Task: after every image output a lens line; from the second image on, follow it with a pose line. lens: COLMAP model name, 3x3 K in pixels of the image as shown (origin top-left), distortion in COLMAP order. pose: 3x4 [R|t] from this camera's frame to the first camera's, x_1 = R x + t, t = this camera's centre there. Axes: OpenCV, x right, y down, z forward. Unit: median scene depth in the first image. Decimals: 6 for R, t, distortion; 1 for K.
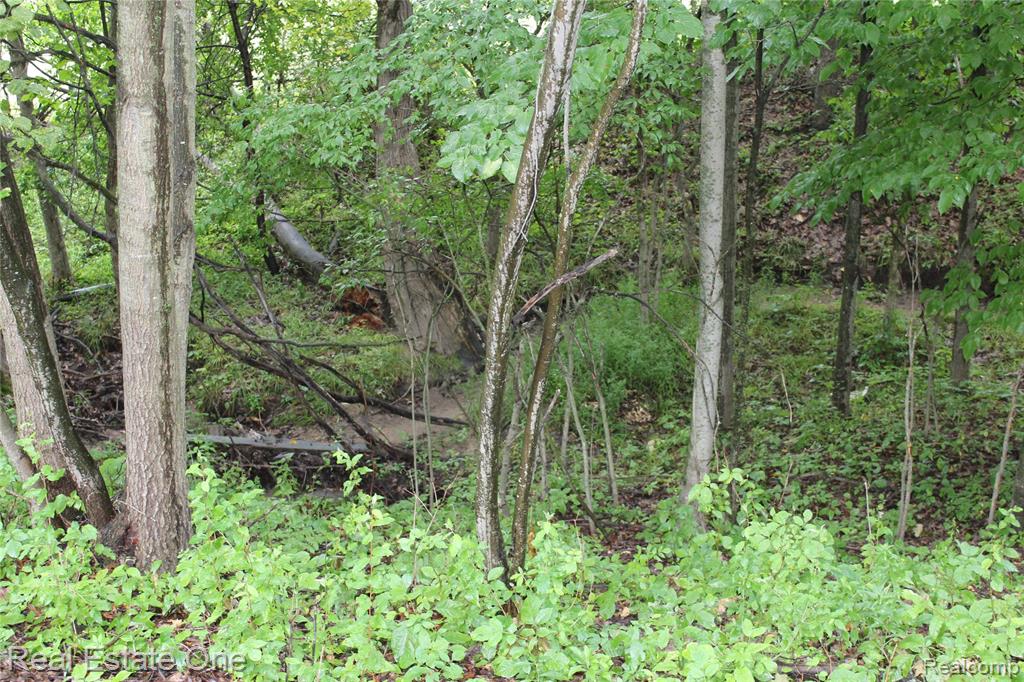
lens RADIAL K [[1379.3, 0, 511.4], [0, 1379.3, 343.9], [0, 0, 1]] dist [-0.052296, 0.000000]
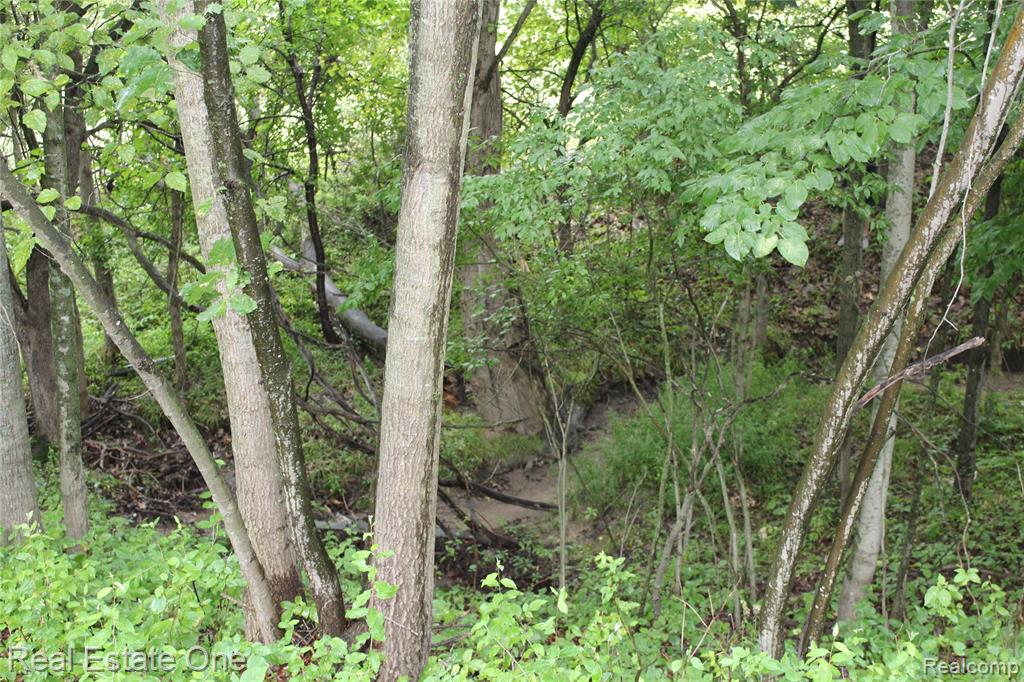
lens RADIAL K [[1379.3, 0, 515.7], [0, 1379.3, 345.7], [0, 0, 1]] dist [-0.052296, 0.000000]
pose [[0.999862, 0.007585, 0.014776, -0.097163], [-0.006798, 0.998593, -0.052598, -0.005522], [-0.015154, 0.052490, 0.998506, 0.044487]]
